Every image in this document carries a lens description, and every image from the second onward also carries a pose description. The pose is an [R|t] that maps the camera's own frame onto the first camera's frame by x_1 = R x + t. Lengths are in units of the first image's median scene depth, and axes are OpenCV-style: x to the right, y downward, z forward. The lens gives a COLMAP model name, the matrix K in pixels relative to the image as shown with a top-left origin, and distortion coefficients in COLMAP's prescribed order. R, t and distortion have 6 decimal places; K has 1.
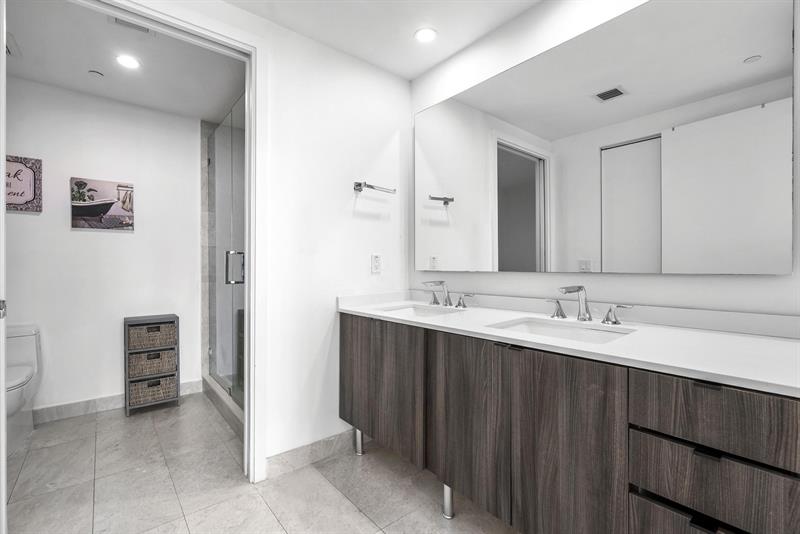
lens RADIAL K [[362.7, 0, 400.0], [0, 362.7, 267.0], [0, 0, 1]] dist [-0.002817, 0.000410]
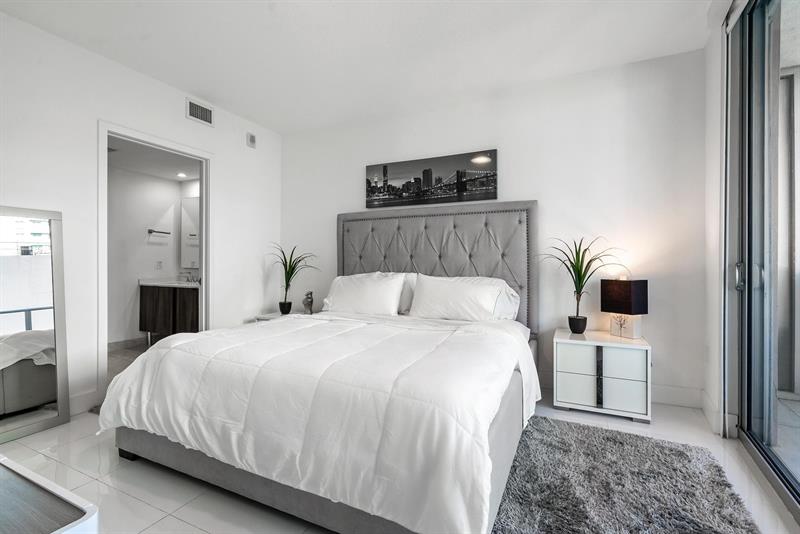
lens RADIAL K [[362.7, 0, 400.0], [0, 362.7, 267.0], [0, 0, 1]] dist [-0.002817, 0.000410]
pose [[0.906713, 0.004205, 0.421728, 0.205985], [-0.004215, 0.999991, -0.000908, 0.000512], [-0.421728, -0.000954, 0.906722, -1.020017]]
